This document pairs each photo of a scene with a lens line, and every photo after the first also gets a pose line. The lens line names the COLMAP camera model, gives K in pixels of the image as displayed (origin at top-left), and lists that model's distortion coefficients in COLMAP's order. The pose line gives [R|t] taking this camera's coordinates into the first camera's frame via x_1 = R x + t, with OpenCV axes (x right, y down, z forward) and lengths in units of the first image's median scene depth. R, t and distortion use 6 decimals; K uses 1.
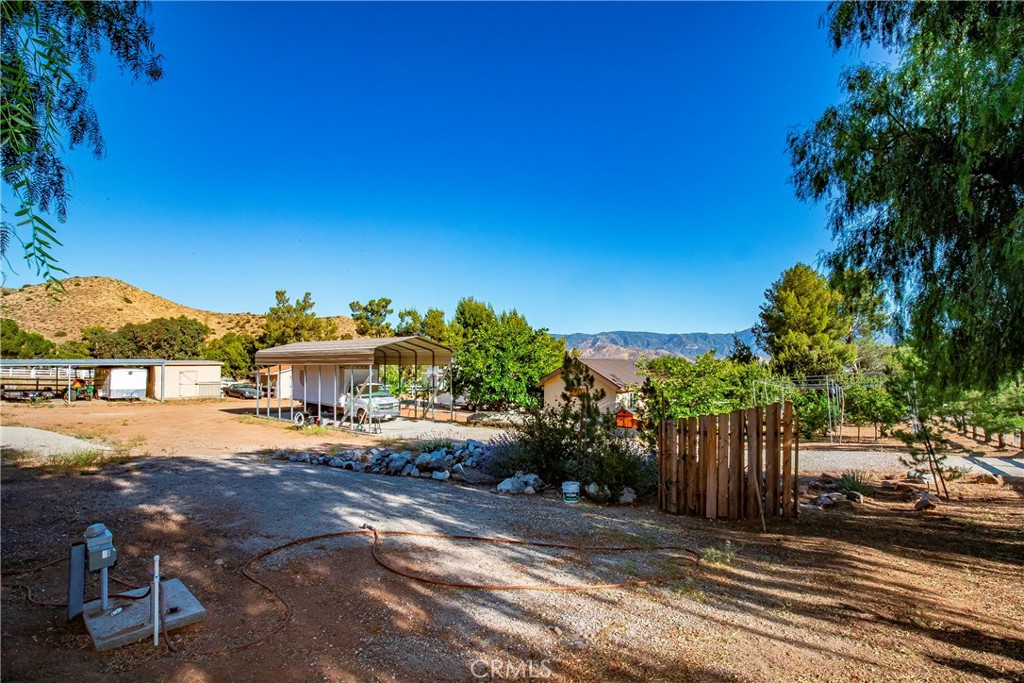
lens RADIAL K [[470.0, 0, 510.0], [0, 470.0, 354.1], [0, 0, 1]] dist [-0.033231, -0.000201]
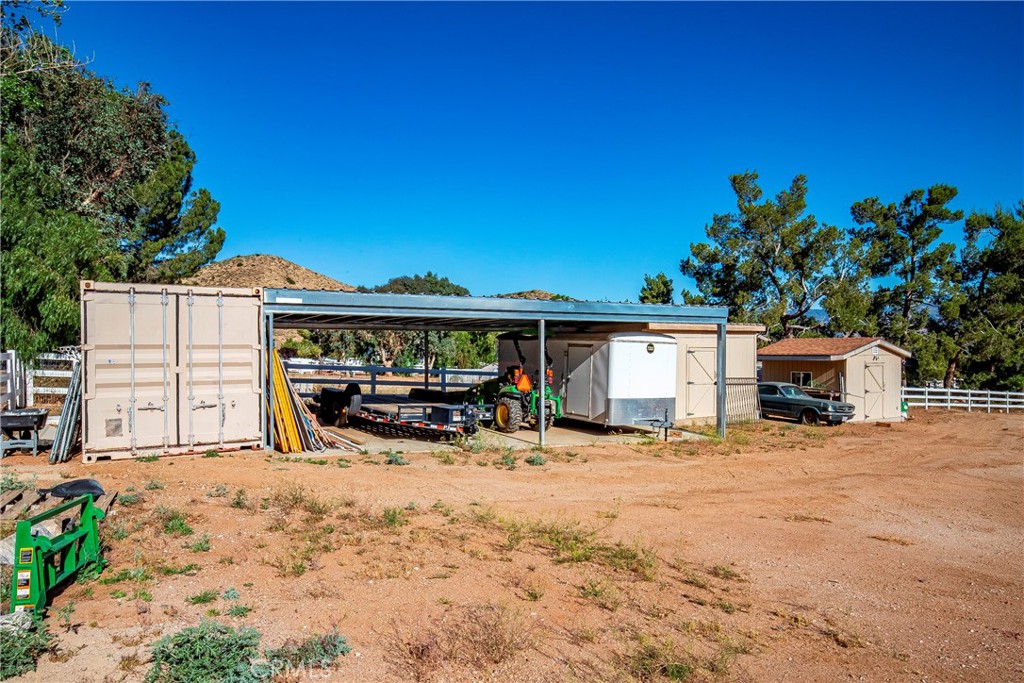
lens RADIAL K [[681.2, 0, 512.0], [0, 681.2, 341.5], [0, 0, 1]] dist [0.000422, 0.000341]
pose [[0.929001, -0.012490, -0.369865, -0.400897], [0.012443, 0.999919, -0.002513, 0.019799], [0.369867, -0.002268, 0.929082, 0.276455]]
